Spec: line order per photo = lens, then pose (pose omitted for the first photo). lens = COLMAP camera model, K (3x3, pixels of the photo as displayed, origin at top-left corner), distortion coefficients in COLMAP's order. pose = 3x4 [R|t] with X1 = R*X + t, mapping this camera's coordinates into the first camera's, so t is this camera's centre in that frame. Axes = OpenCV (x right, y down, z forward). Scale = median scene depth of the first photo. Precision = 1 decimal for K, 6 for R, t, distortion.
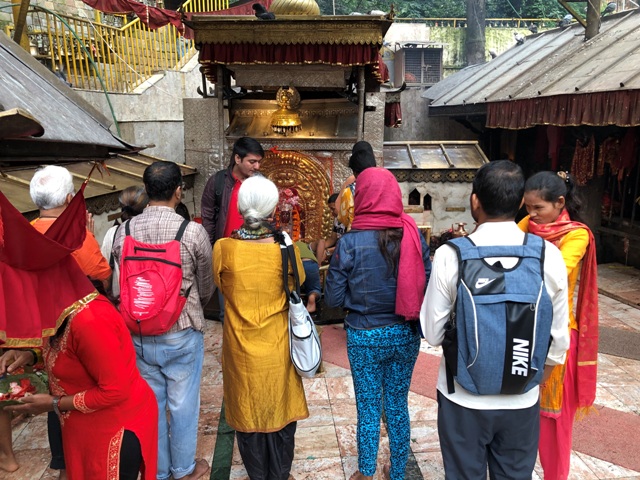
lens RADIAL K [[527.5, 0, 320.3], [0, 527.5, 238.4], [0, 0, 1]] dist [0.012119, -0.003246]
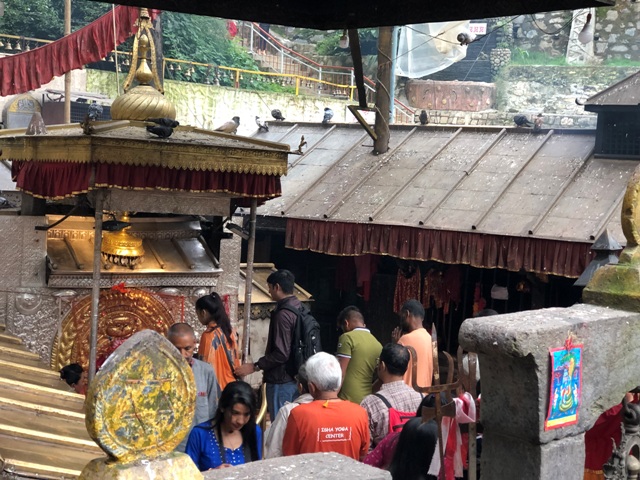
lens RADIAL K [[1046.5, 0, 322.7], [0, 1046.5, 237.1], [0, 0, 1]] dist [0.056274, 0.000000]
pose [[0.767443, 0.012510, 0.640995, -0.806088], [0.074821, 0.991230, -0.108926, -0.056420], [-0.636736, 0.131554, 0.759777, -0.308716]]
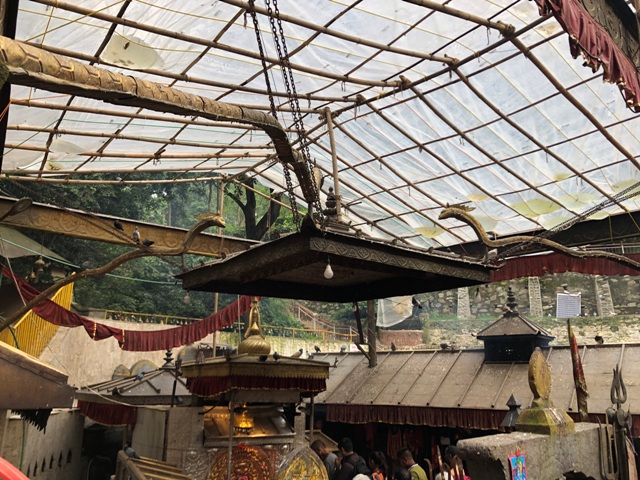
lens RADIAL K [[527.5, 0, 316.0], [0, 527.5, 234.6], [0, 0, 1]] dist [0.012119, -0.003246]
pose [[0.789565, 0.184025, 0.585424, -0.834160], [0.112117, 0.894663, -0.432445, -0.042745], [-0.603338, 0.407080, 0.685762, -0.283401]]
